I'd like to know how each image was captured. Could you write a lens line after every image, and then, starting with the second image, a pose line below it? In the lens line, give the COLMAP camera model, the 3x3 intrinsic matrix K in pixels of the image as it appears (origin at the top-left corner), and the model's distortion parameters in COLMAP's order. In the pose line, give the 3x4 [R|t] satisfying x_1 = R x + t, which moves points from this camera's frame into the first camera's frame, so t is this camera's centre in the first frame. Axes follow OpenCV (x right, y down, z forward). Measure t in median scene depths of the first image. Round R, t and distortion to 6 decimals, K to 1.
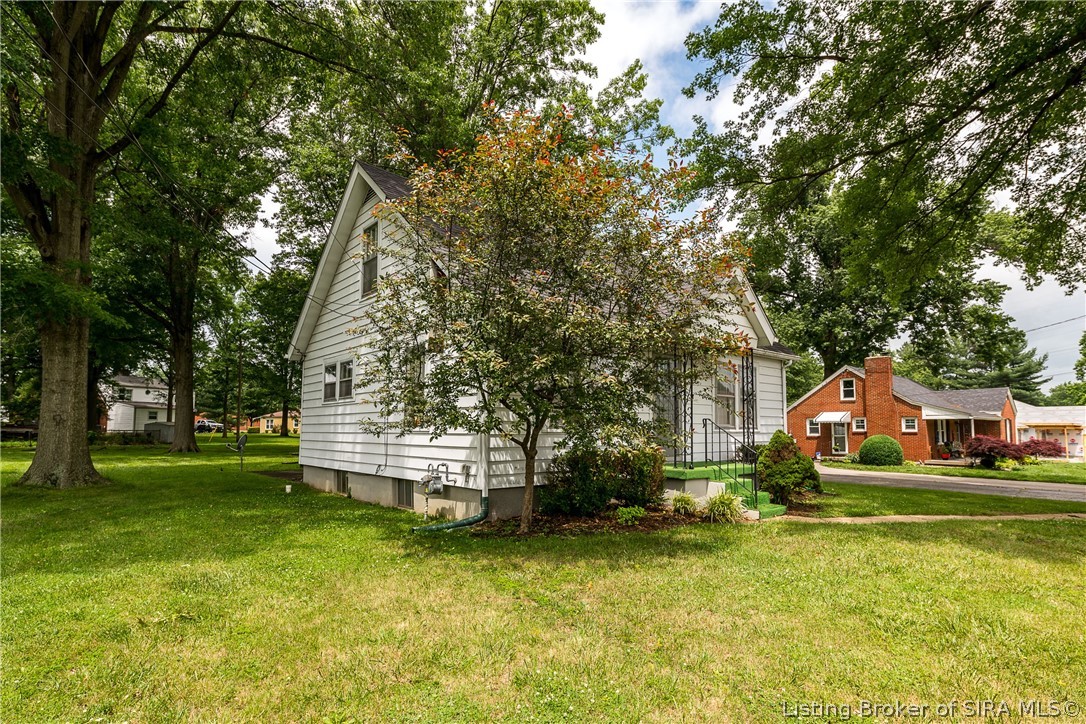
lens RADIAL K [[537.5, 0, 543.7], [0, 537.5, 393.1], [0, 0, 1]] dist [0.001155, 0.000147]
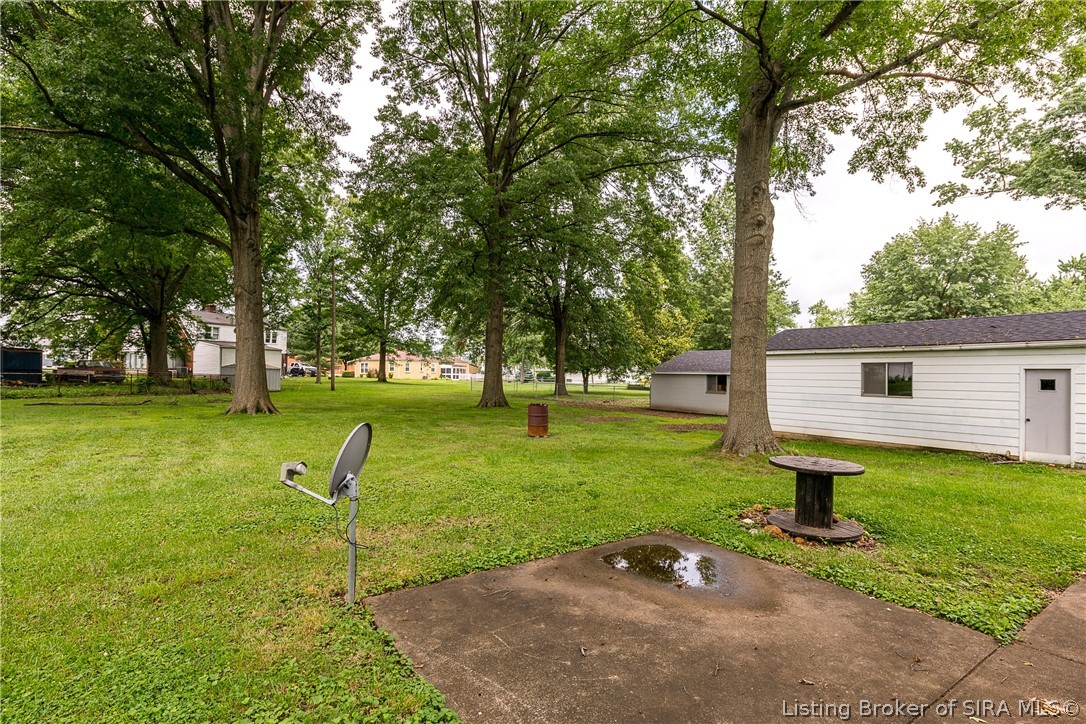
lens RADIAL K [[526.9, 0, 541.9], [0, 526.9, 371.2], [0, 0, 1]] dist [0.014409, -0.001510]
pose [[0.990366, 0.010262, -0.138092, -0.105502], [-0.001922, 0.998173, 0.060392, 0.010231], [0.138460, -0.059545, 0.988576, 0.185380]]
